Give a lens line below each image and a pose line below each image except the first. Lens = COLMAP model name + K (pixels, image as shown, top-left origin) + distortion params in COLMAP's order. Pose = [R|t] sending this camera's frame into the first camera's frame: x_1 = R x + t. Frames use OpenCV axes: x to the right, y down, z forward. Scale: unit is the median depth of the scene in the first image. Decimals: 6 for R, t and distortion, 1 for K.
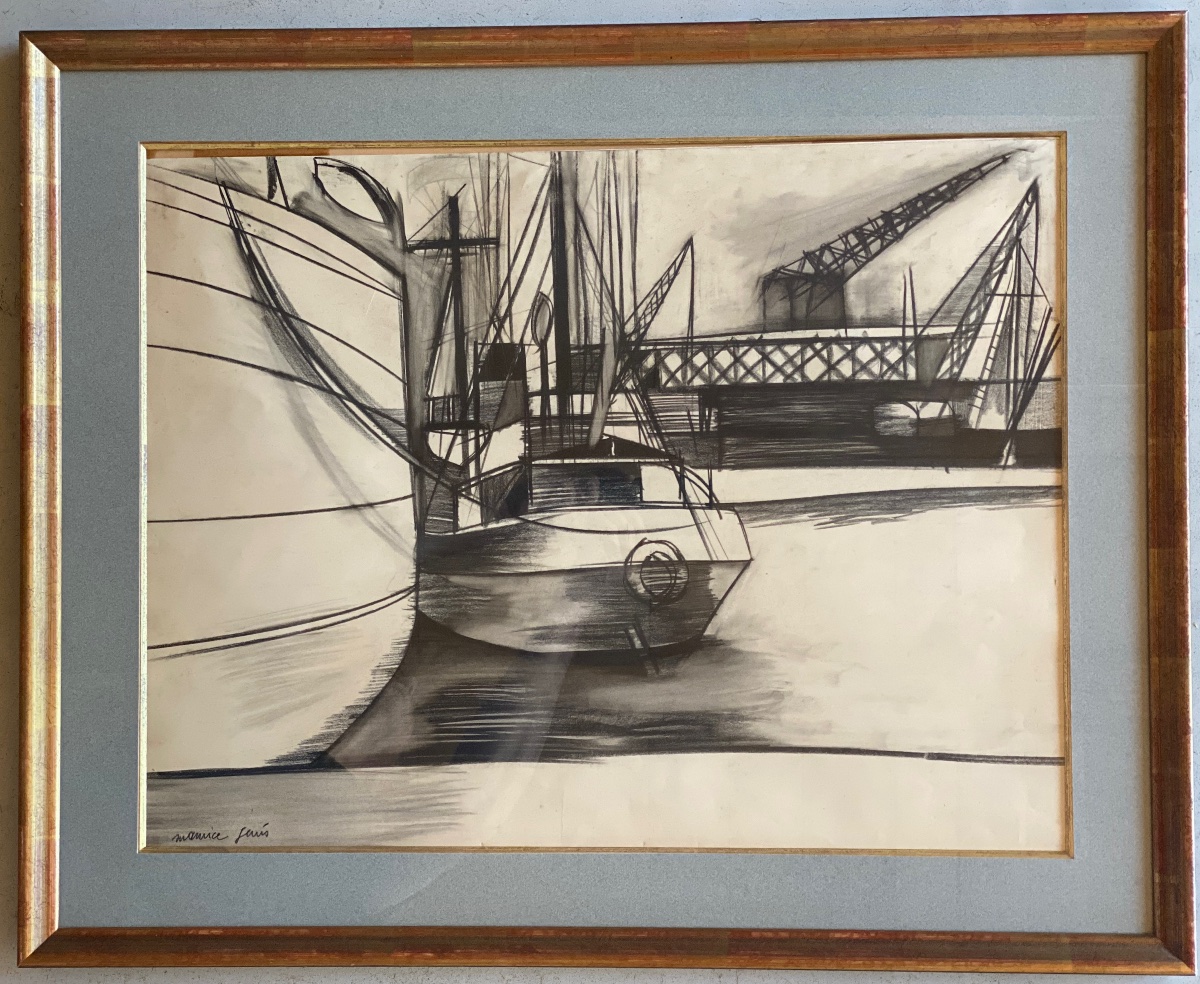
lens RADIAL K [[1955.7, 0, 606.2], [0, 1955.7, 499.1], [0, 0, 1]] dist [0.067684, 0.000000]
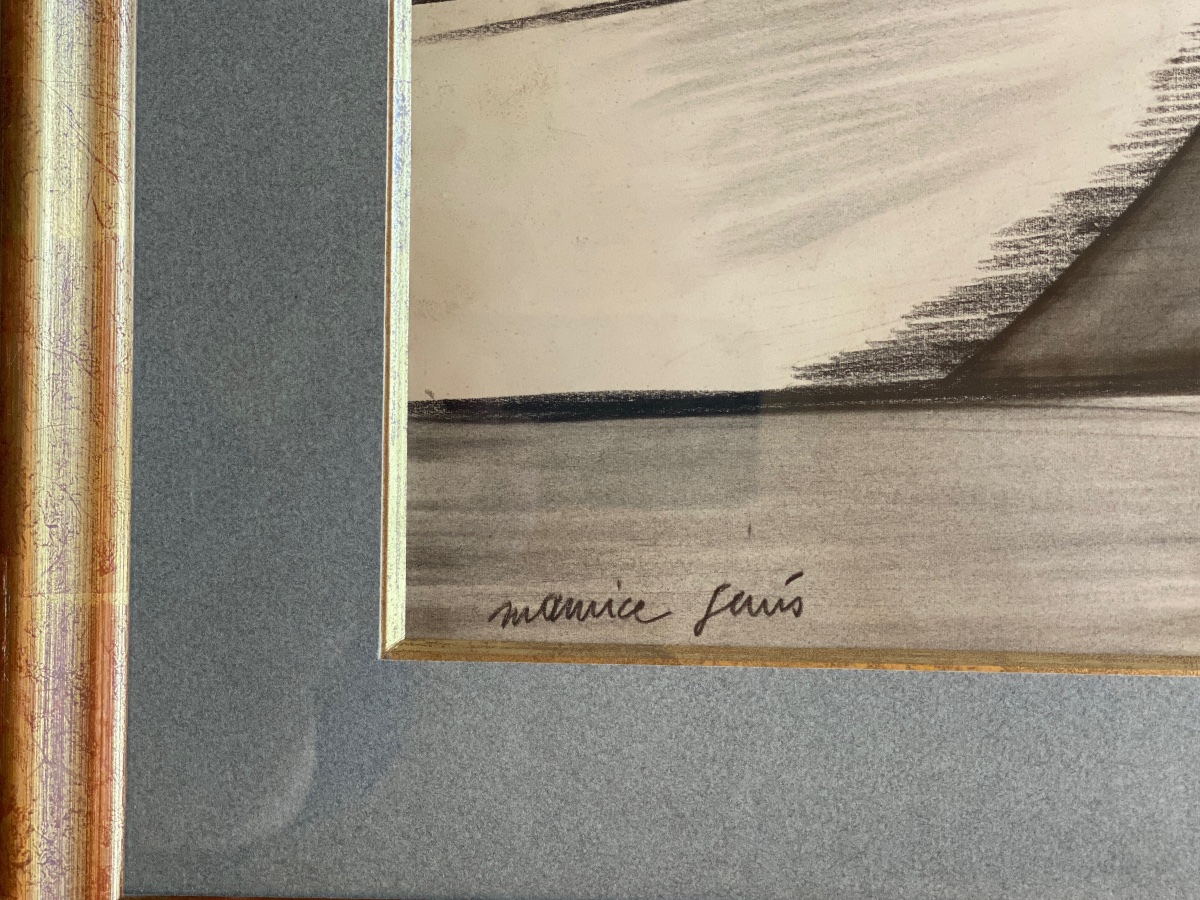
lens RADIAL K [[1808.8, 0, 594.9], [0, 1808.8, 443.7], [0, 0, 1]] dist [0.031756, 0.000000]
pose [[0.999624, 0.016076, -0.022235, -0.198630], [-0.015793, 0.999792, 0.012867, 0.142018], [0.022437, -0.012511, 0.999670, 0.718078]]
